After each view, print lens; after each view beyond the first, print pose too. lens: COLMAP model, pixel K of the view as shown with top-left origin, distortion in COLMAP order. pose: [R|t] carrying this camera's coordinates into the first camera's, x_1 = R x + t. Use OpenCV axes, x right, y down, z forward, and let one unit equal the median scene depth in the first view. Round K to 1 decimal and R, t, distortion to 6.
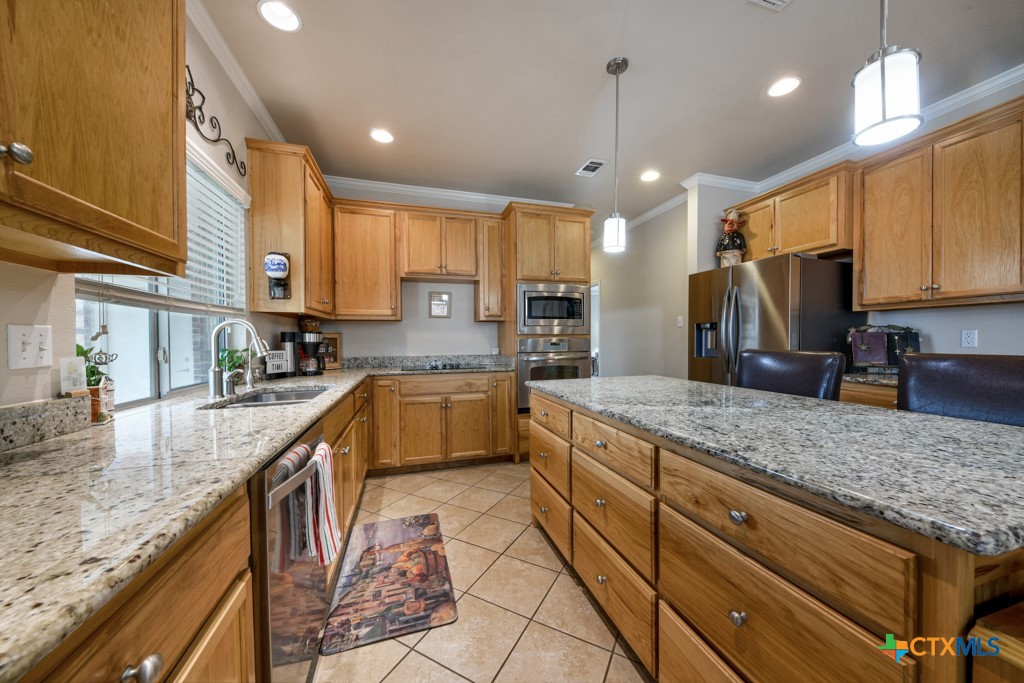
lens RADIAL K [[359.1, 0, 510.8], [0, 359.1, 337.4], [0, 0, 1]] dist [0.005948, -0.000851]
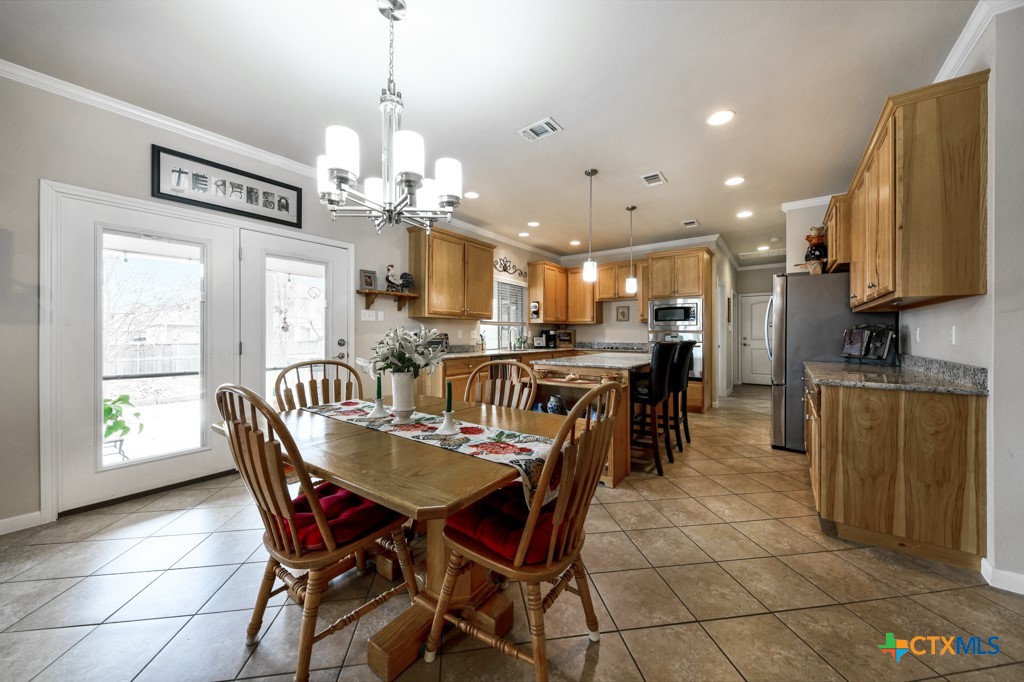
lens RADIAL K [[359.1, 0, 503.1], [0, 359.1, 335.5], [0, 0, 1]] dist [0.005948, -0.000851]
pose [[0.580541, 0.010475, -0.814164, 1.195592], [0.000882, 0.999909, 0.013494, -0.012282], [0.814230, -0.008552, 0.580479, -0.653200]]
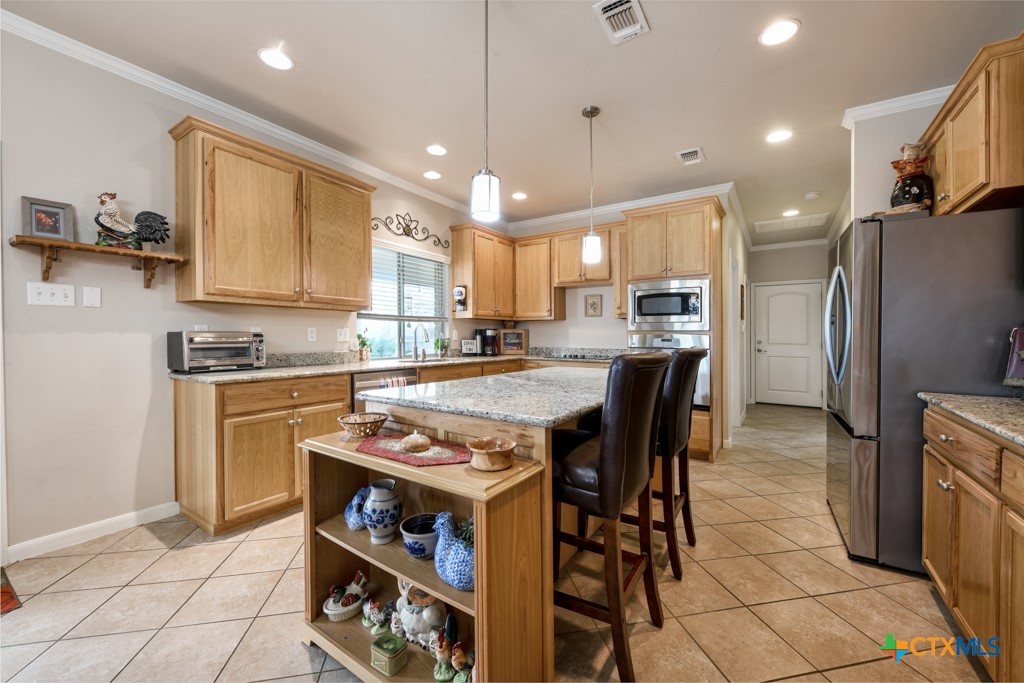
lens RADIAL K [[394.8, 0, 513.8], [0, 394.8, 329.0], [0, 0, 1]] dist [0.005792, -0.000221]
pose [[0.634912, -0.001923, -0.772582, 0.866236], [-0.004758, 0.999968, -0.006399, -0.004973], [0.772570, 0.007739, 0.634883, -0.038119]]
